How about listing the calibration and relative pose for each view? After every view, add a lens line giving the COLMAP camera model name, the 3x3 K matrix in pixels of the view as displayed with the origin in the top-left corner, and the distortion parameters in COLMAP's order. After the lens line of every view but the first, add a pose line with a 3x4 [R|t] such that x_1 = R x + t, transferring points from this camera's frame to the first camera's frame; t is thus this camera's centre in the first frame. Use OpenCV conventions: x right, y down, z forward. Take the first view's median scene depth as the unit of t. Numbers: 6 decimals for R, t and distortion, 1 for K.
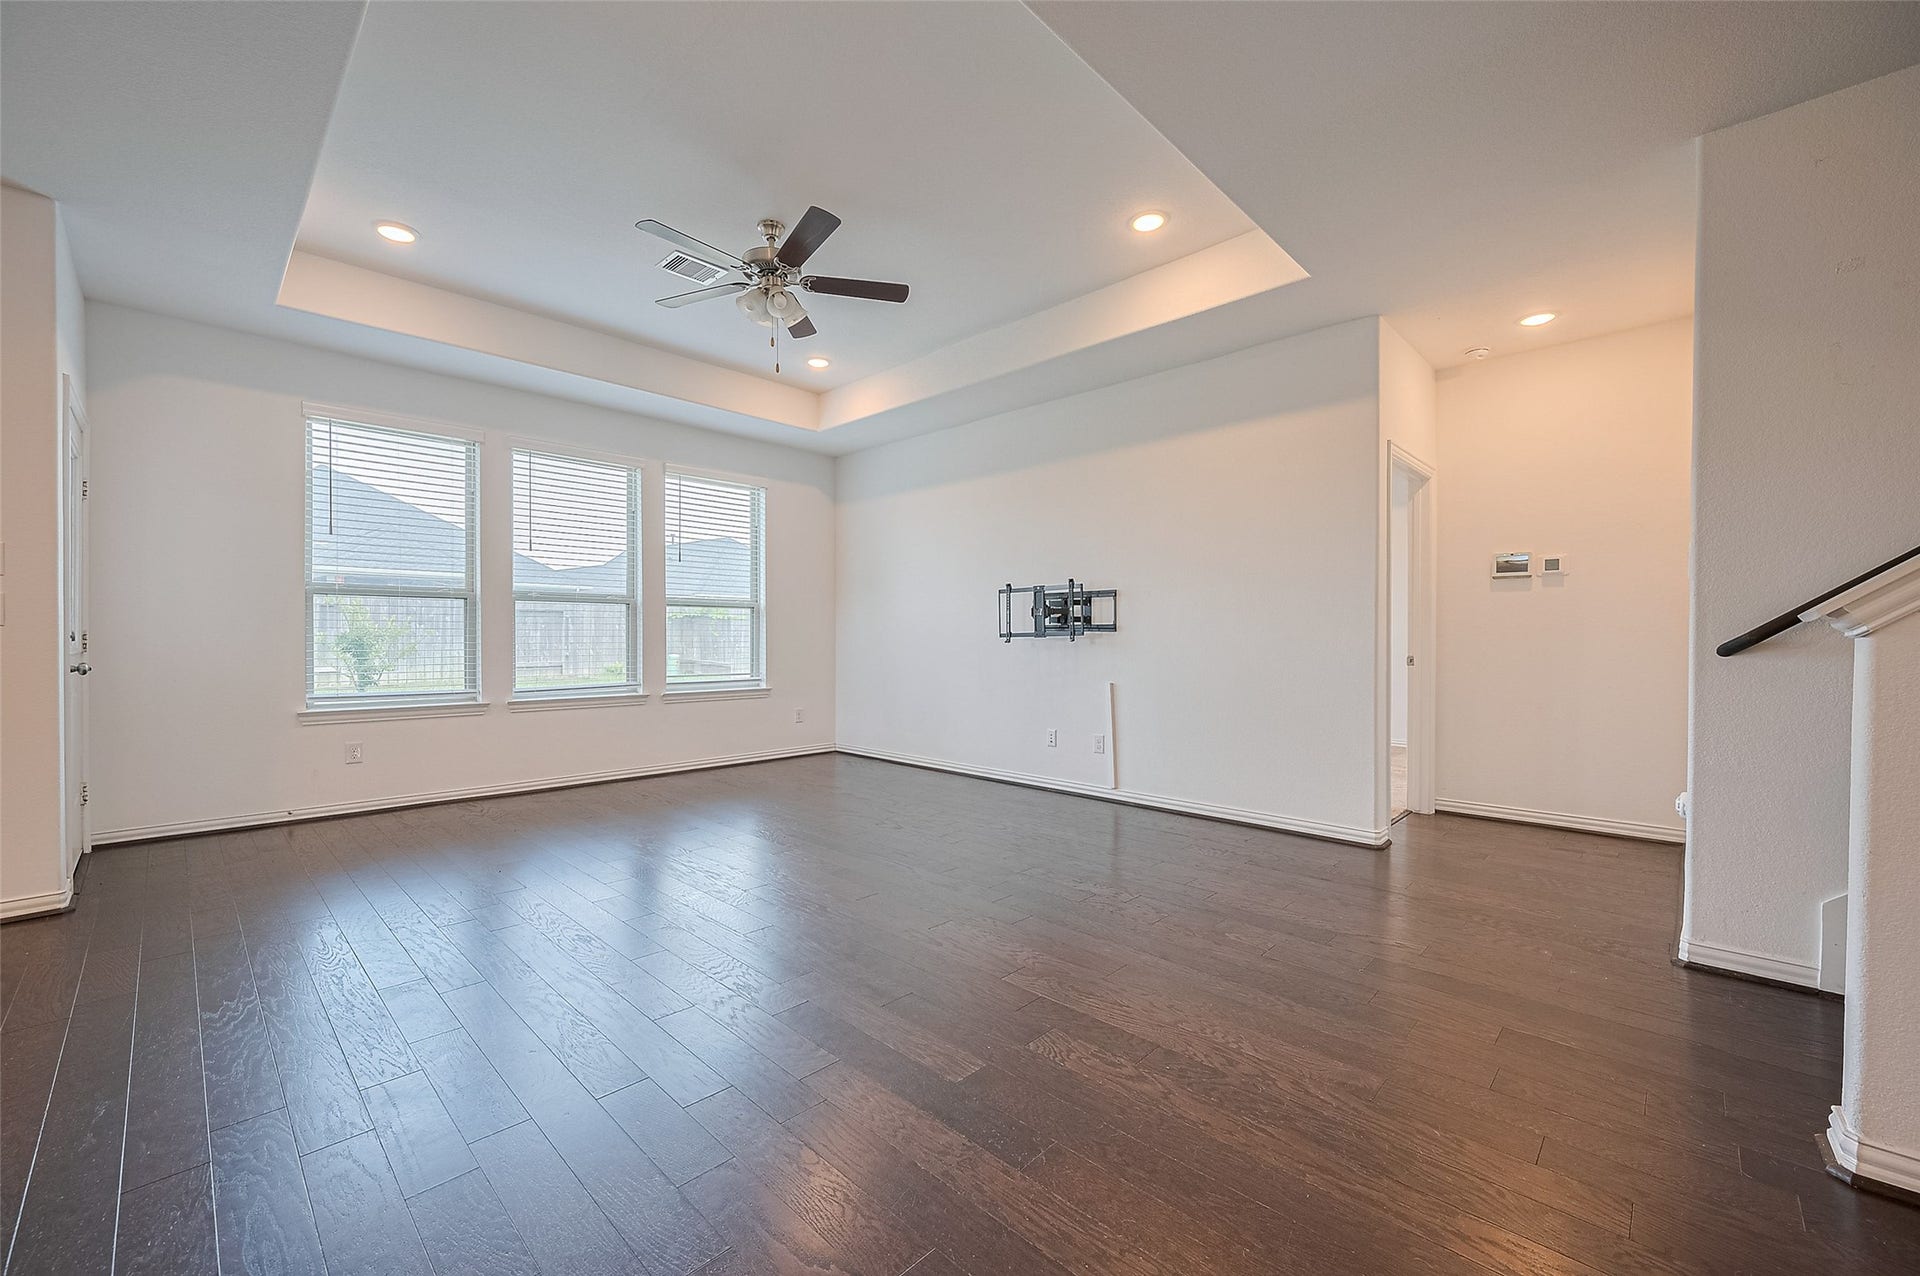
lens RADIAL K [[769.7, 0, 952.6], [0, 769.7, 634.3], [0, 0, 1]] dist [-0.002070, -0.000148]
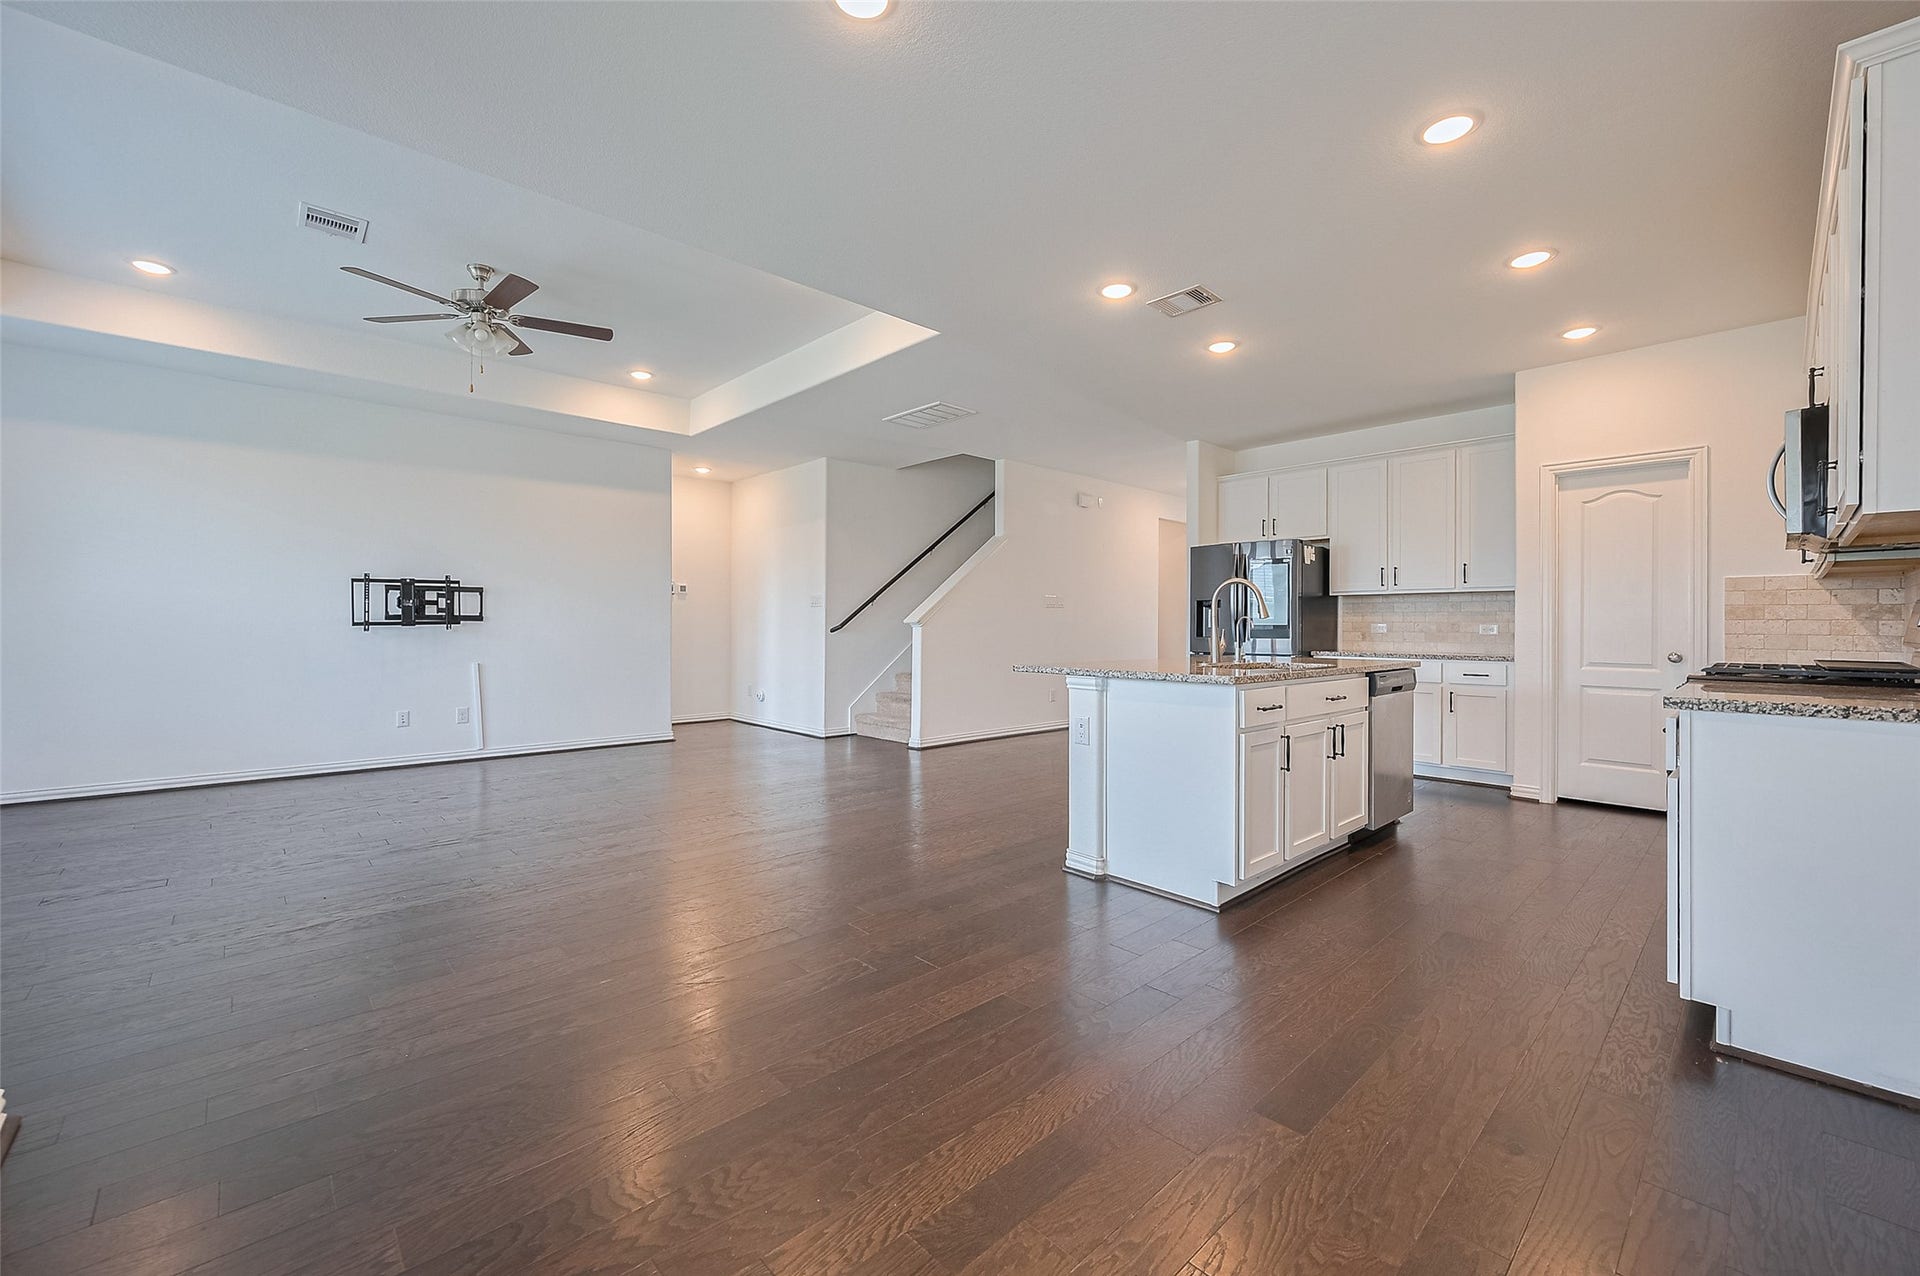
lens RADIAL K [[769.7, 0, 968.3], [0, 769.7, 643.3], [0, 0, 1]] dist [-0.002070, -0.000148]
pose [[0.041424, -0.020436, 0.998933, -1.440702], [-0.002825, 0.999784, 0.020570, 0.005424], [-0.999138, -0.003674, 0.041357, 0.252575]]
